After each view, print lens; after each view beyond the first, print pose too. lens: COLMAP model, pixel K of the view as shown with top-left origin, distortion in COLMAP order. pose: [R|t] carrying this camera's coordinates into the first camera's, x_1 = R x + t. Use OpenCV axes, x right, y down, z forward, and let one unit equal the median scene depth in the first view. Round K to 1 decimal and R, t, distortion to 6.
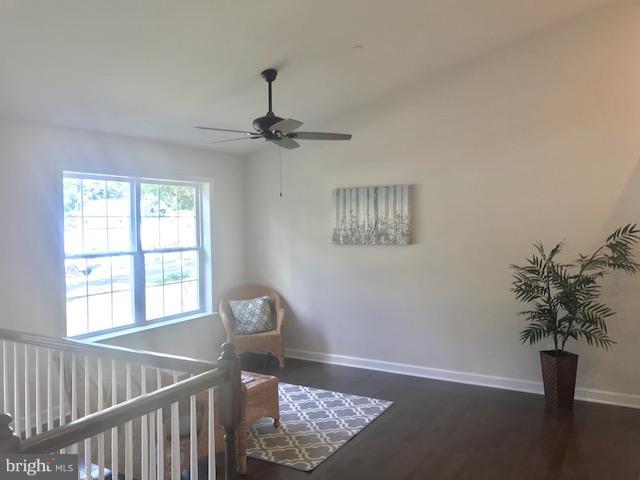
lens RADIAL K [[532.0, 0, 311.0], [0, 532.0, 229.7], [0, 0, 1]] dist [0.076066, -0.060598]
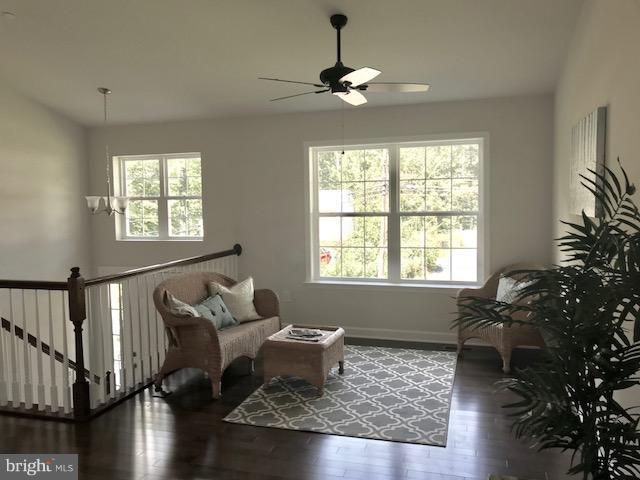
lens RADIAL K [[532.0, 0, 319.3], [0, 532.0, 237.0], [0, 0, 1]] dist [0.076066, -0.060598]
pose [[0.237256, 0.081715, -0.968004, 0.704540], [0.003187, 0.996385, 0.084891, -0.002424], [0.971442, -0.023226, 0.236138, 0.637879]]
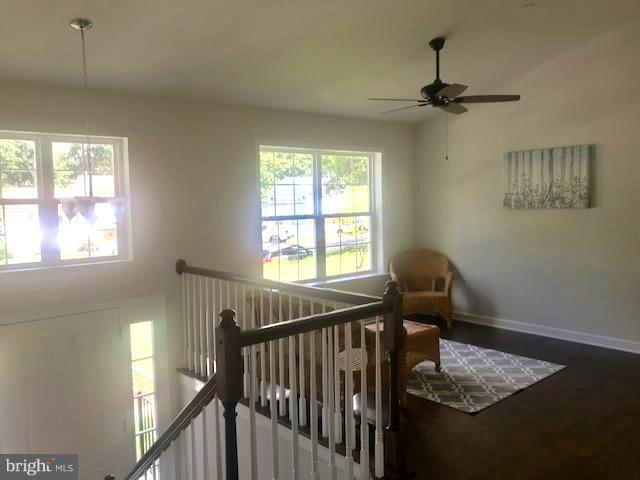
lens RADIAL K [[532.0, 0, 323.4], [0, 532.0, 224.7], [0, 0, 1]] dist [0.076066, -0.060598]
pose [[0.954053, 0.003853, -0.299612, 0.022626], [0.006514, 0.999414, 0.033595, 0.023420], [0.299566, -0.034003, 0.953469, -0.066715]]
